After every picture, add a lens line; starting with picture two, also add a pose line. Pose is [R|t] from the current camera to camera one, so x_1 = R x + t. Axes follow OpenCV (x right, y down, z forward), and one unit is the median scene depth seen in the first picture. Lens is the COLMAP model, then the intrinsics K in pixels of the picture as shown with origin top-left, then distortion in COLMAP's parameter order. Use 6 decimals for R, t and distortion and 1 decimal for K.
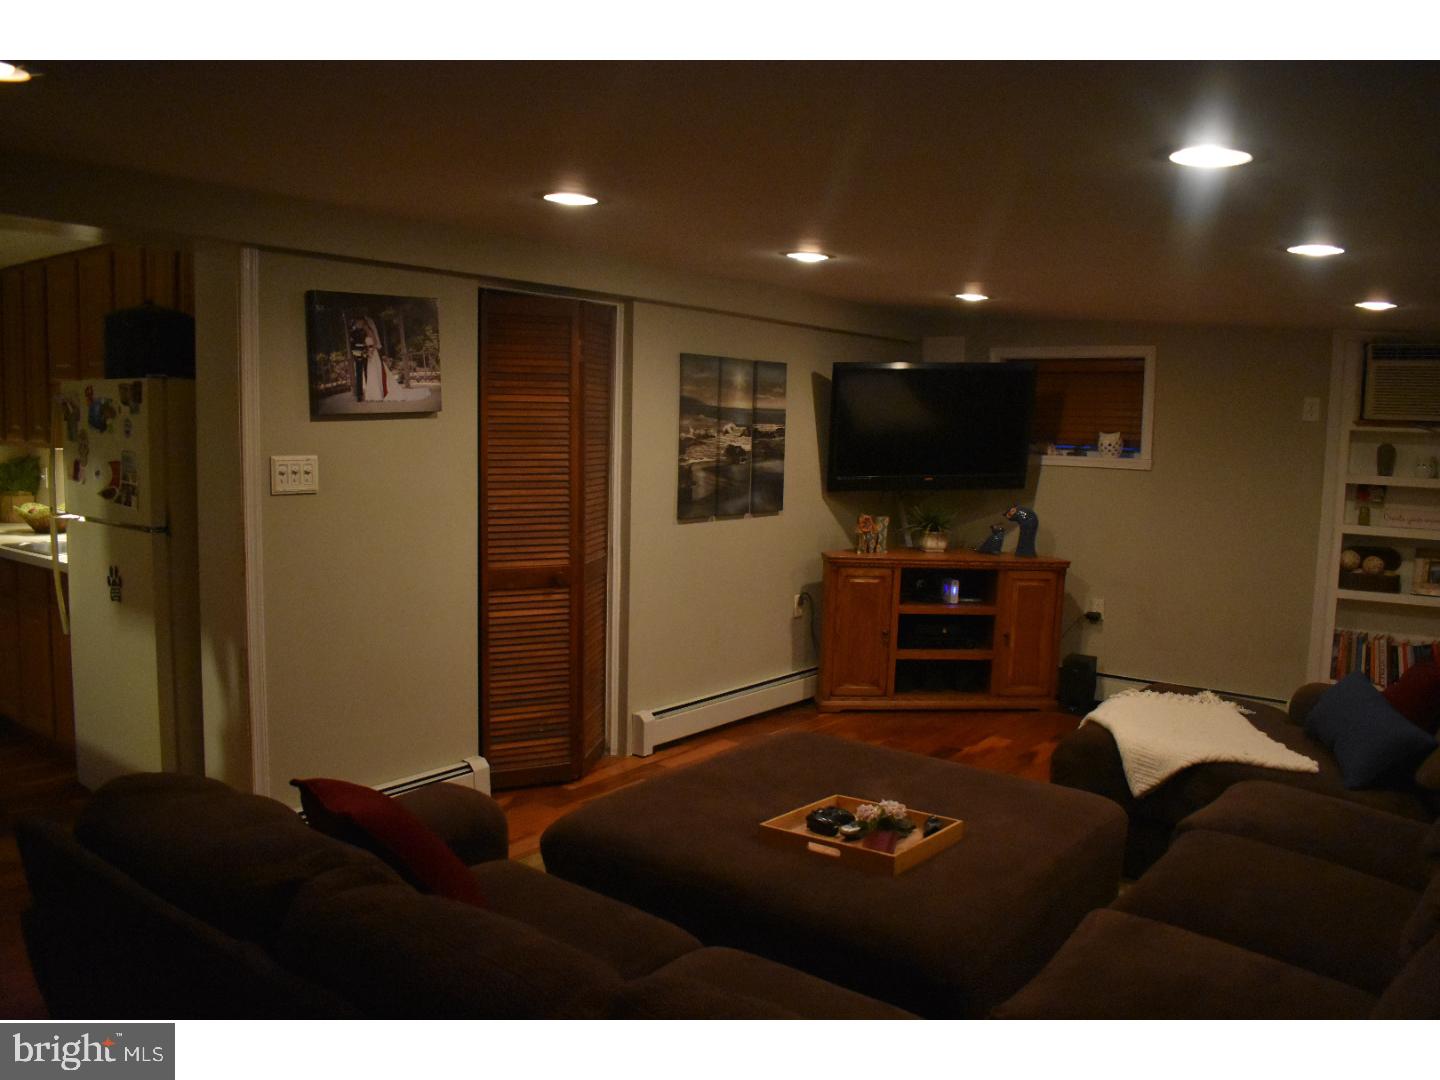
lens RADIAL K [[1114.7, 0, 721.2], [0, 1114.7, 546.4], [0, 0, 1]] dist [-0.080195, 0.010216]
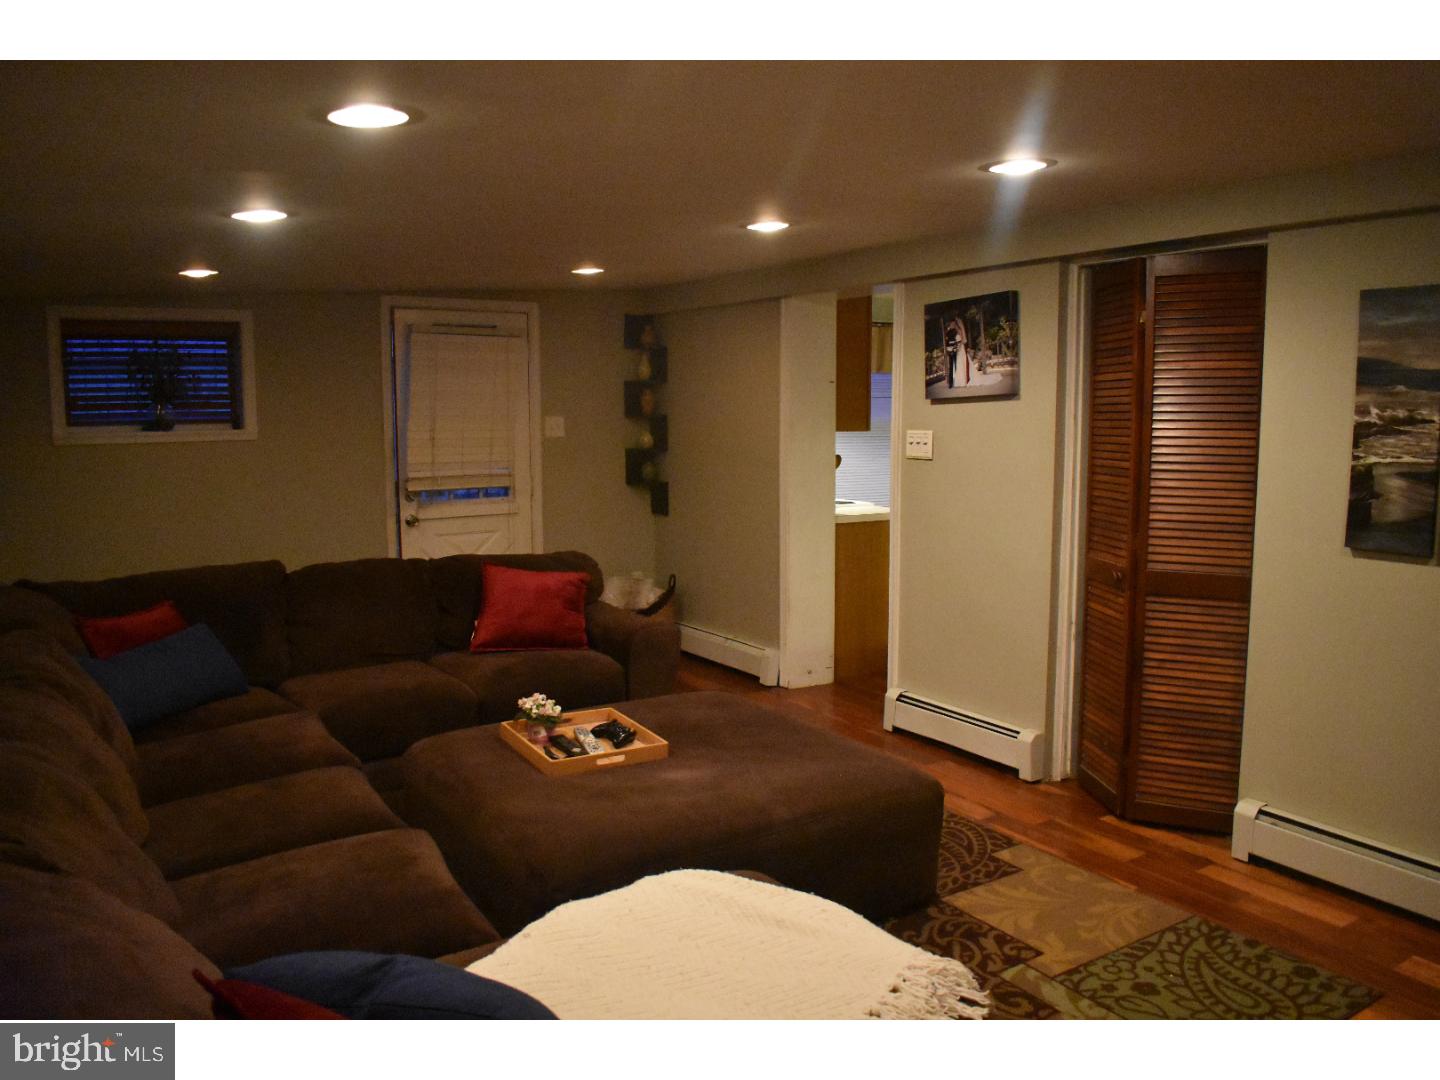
lens RADIAL K [[1114.7, 0, 719.5], [0, 1114.7, 539.2], [0, 0, 1]] dist [-0.080195, 0.010216]
pose [[-0.351740, 0.099942, -0.930747, 0.898318], [-0.095691, 0.985237, 0.141955, -0.111509], [0.931194, 0.138995, -0.336983, 1.154533]]
